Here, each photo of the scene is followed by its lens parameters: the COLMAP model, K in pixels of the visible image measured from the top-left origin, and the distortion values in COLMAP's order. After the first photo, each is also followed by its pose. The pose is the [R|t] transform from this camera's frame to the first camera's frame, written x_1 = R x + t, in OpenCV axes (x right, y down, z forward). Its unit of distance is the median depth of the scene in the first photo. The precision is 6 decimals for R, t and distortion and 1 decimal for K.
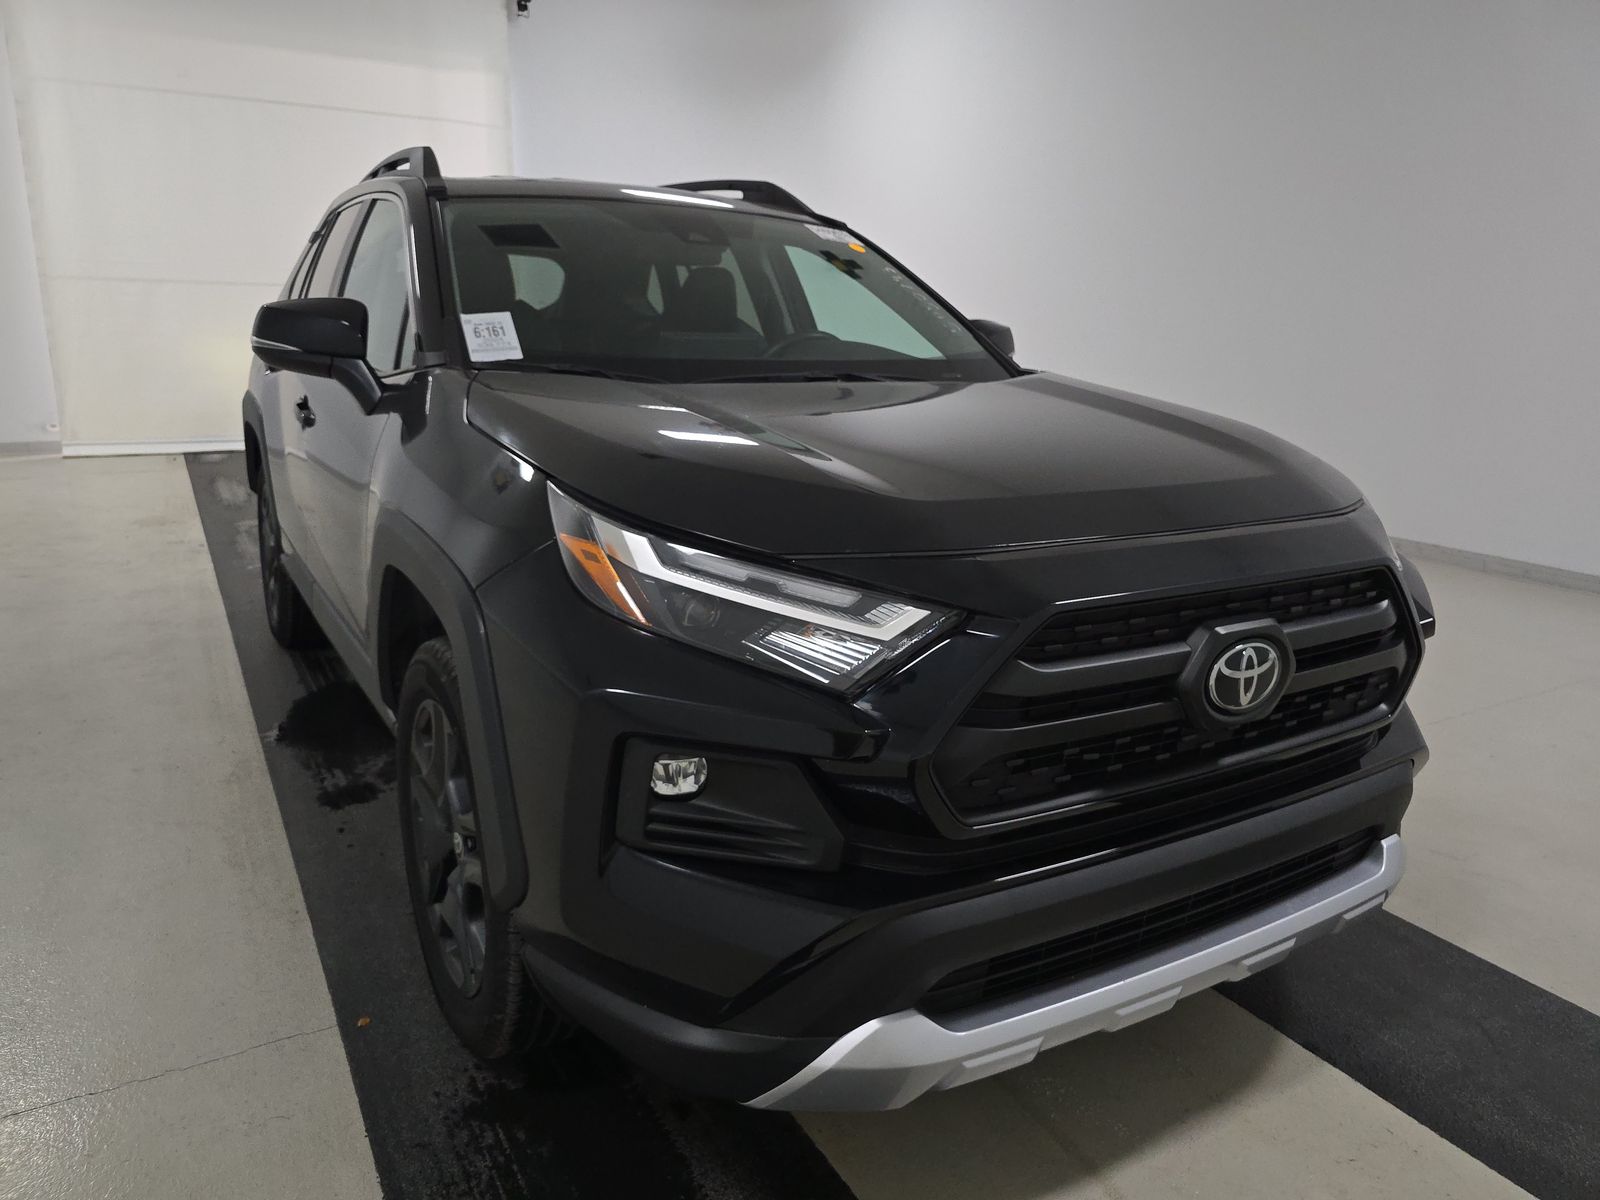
lens RADIAL K [[957.0, 0, 790.9], [0, 957.0, 642.8], [0, 0, 1]] dist [-0.002272, -0.000818]
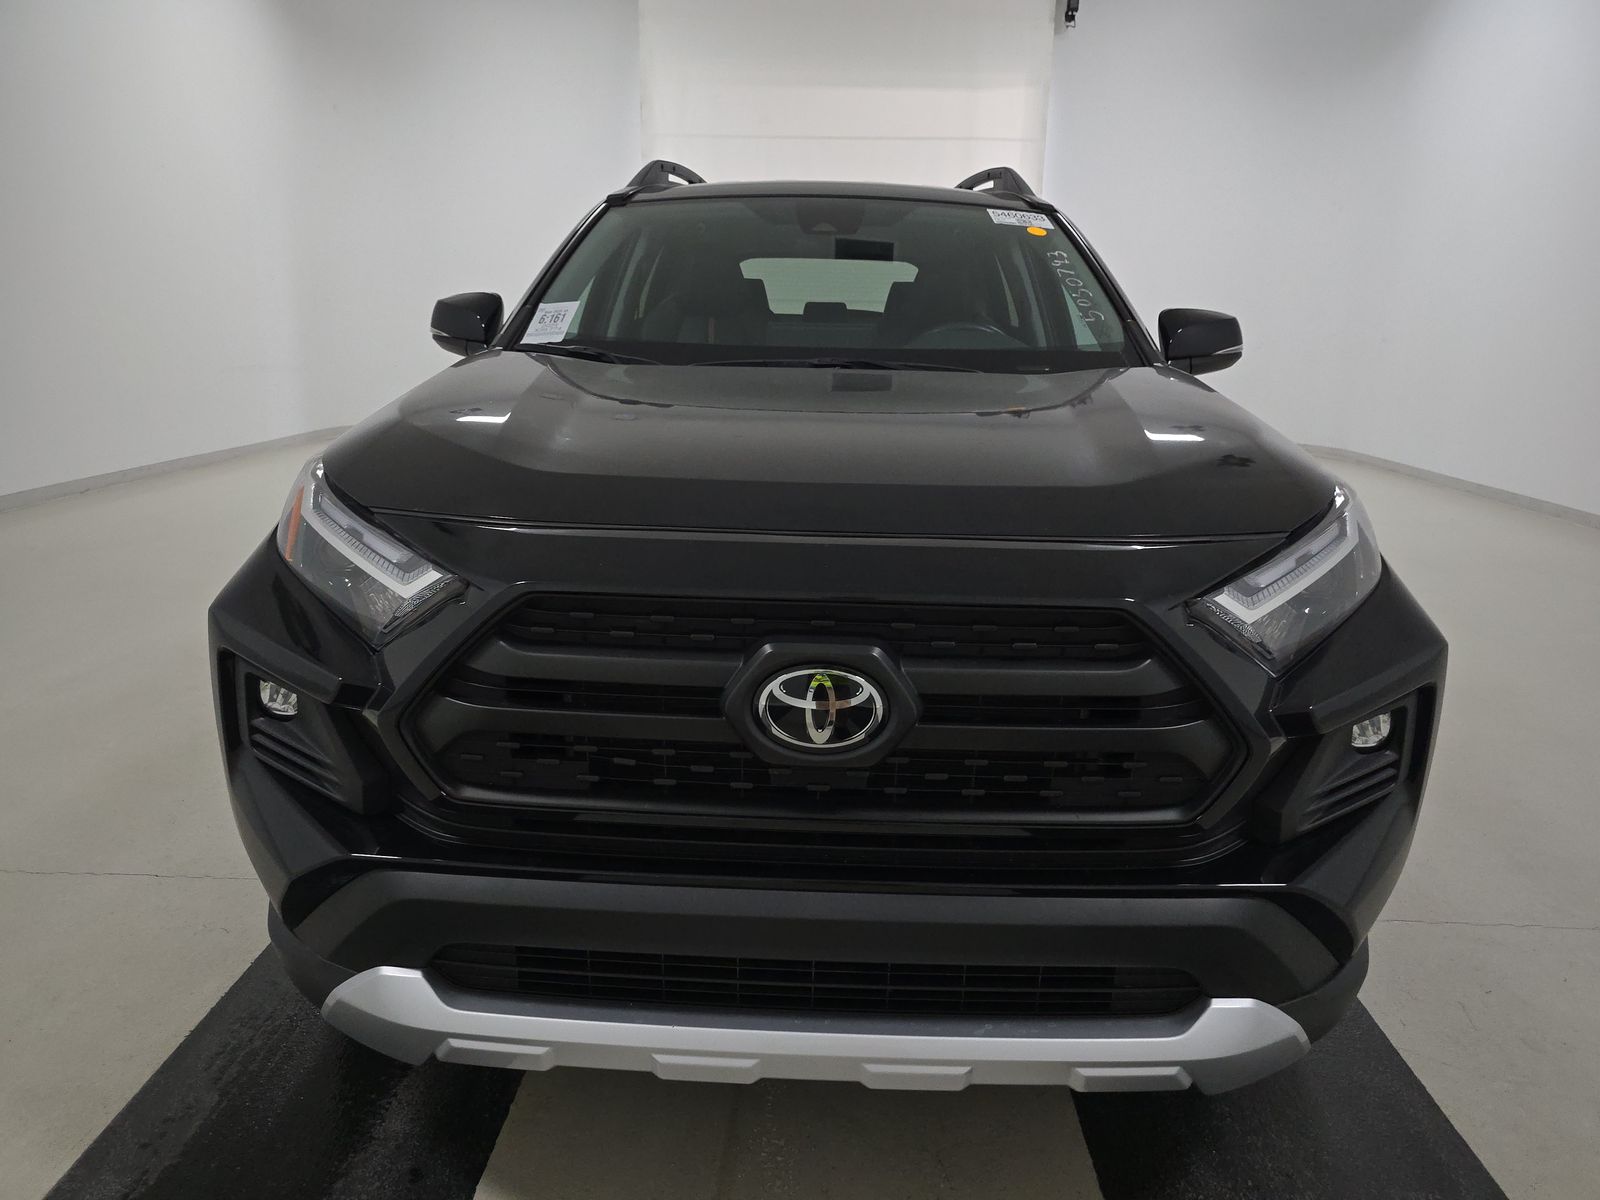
lens RADIAL K [[957.0, 0, 790.9], [0, 957.0, 642.8], [0, 0, 1]] dist [-0.002272, -0.000818]
pose [[0.875038, 0.146837, -0.461246, 0.806678], [-0.151260, 0.988109, 0.027604, -0.038772], [0.459814, 0.045614, 0.886843, 0.249759]]
